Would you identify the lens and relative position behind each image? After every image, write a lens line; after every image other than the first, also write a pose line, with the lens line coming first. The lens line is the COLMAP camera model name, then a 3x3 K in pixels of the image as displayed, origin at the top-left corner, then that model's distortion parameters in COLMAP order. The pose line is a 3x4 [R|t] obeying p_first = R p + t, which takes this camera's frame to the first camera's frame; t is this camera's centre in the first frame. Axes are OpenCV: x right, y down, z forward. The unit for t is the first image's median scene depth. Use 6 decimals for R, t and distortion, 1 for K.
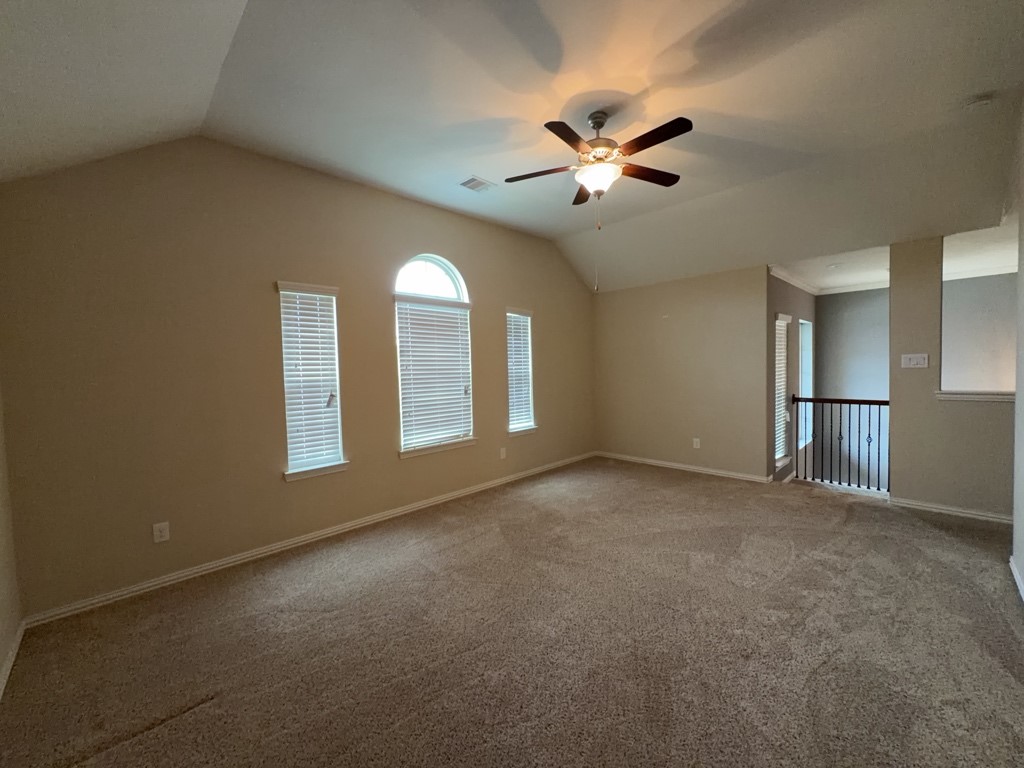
lens RADIAL K [[411.1, 0, 513.0], [0, 411.1, 383.6], [0, 0, 1]] dist [-0.000608, 0.001088]
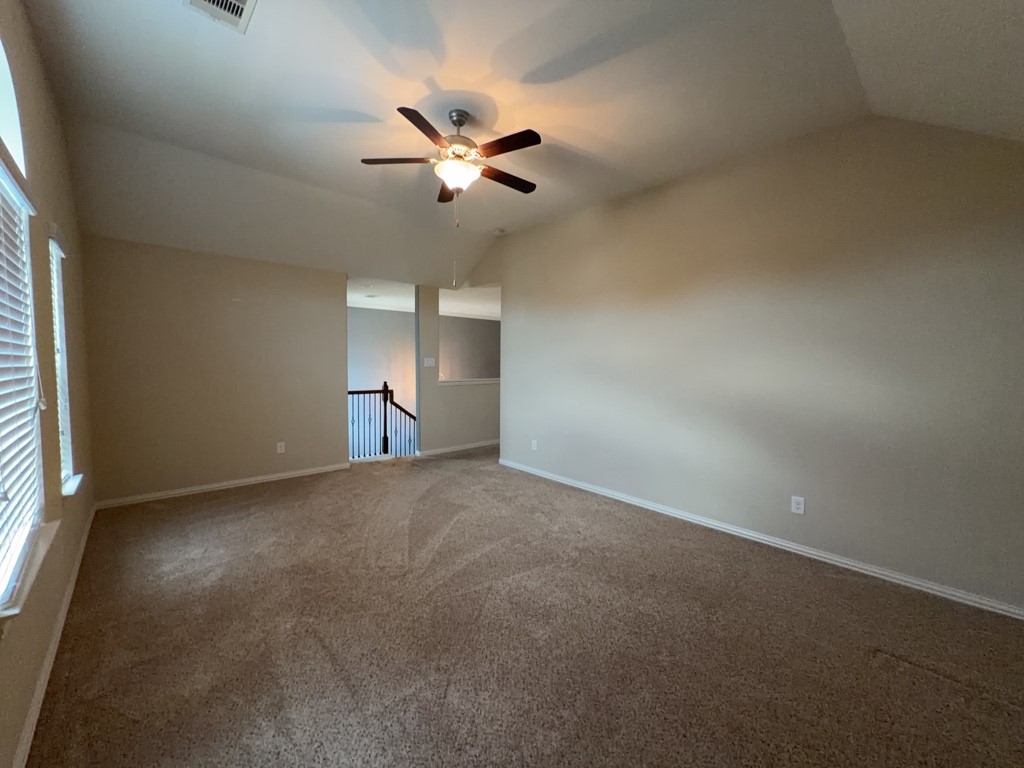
lens RADIAL K [[411.1, 0, 513.8], [0, 411.1, 379.4], [0, 0, 1]] dist [-0.000608, 0.001088]
pose [[0.032418, -0.020396, 0.999266, -0.564152], [0.028737, 0.999397, 0.019466, -0.008880], [-0.999061, 0.028085, 0.032985, 0.588580]]
